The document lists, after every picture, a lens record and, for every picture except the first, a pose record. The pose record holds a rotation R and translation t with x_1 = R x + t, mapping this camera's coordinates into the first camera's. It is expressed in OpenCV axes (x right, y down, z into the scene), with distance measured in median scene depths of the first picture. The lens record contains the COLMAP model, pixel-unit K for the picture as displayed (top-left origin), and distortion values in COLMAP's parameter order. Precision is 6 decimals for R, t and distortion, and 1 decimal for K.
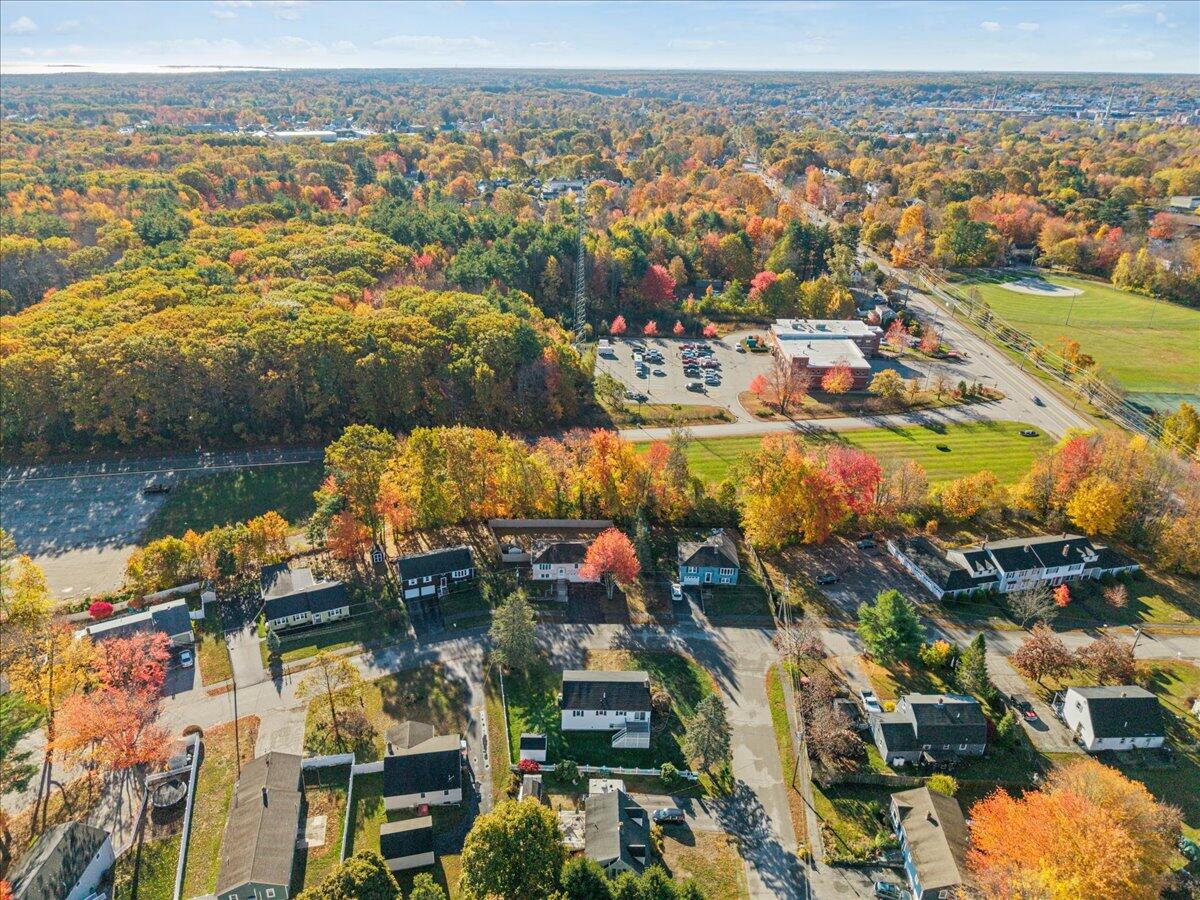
lens RADIAL K [[806.8, 0, 592.1], [0, 806.8, 461.7], [0, 0, 1]] dist [0.042318, -0.064979]
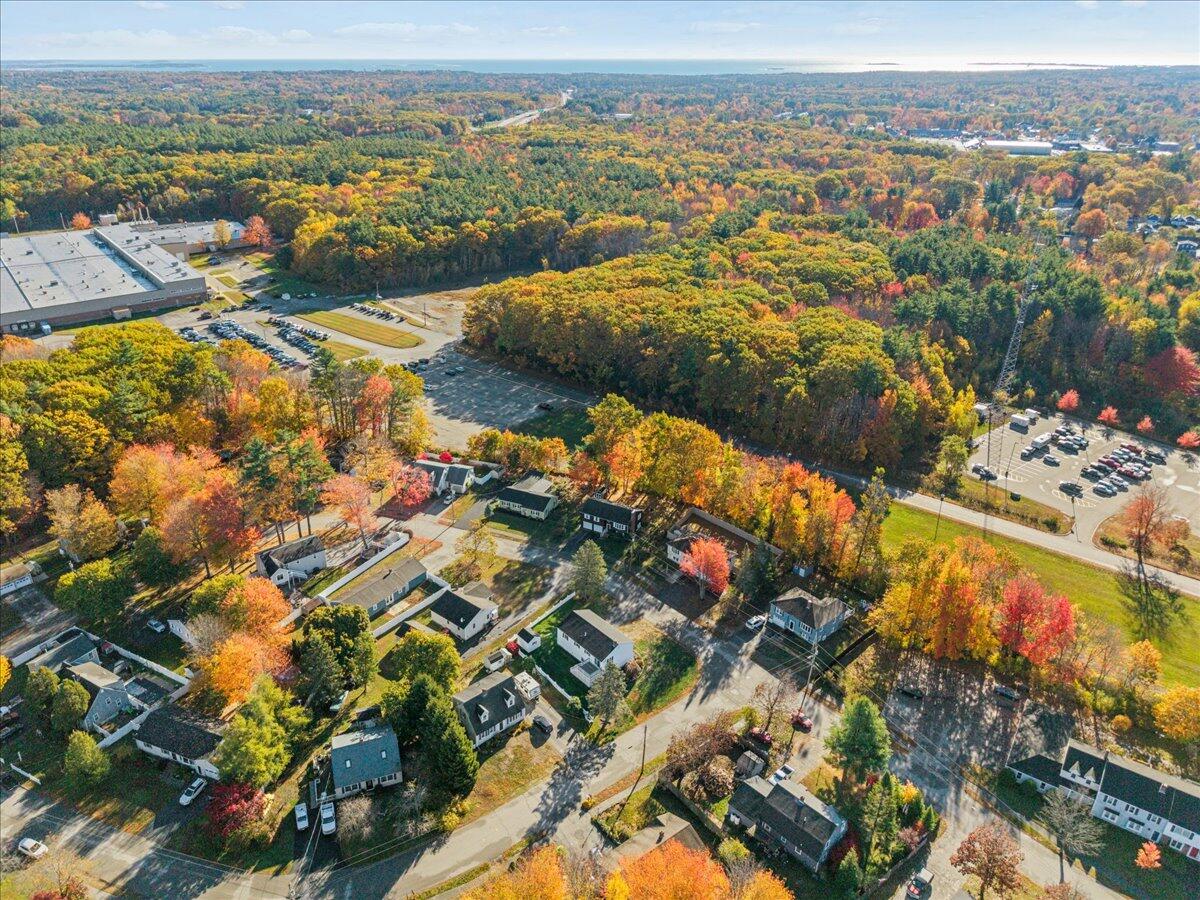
lens RADIAL K [[837.0, 0, 600.0], [0, 837.0, 450.0], [0, 0, 1]] dist [0.010895, -0.002432]
pose [[0.654437, 0.318419, -0.685800, 0.690487], [-0.329936, 0.936357, 0.119906, -0.123716], [0.680334, 0.147800, 0.717844, 0.020018]]
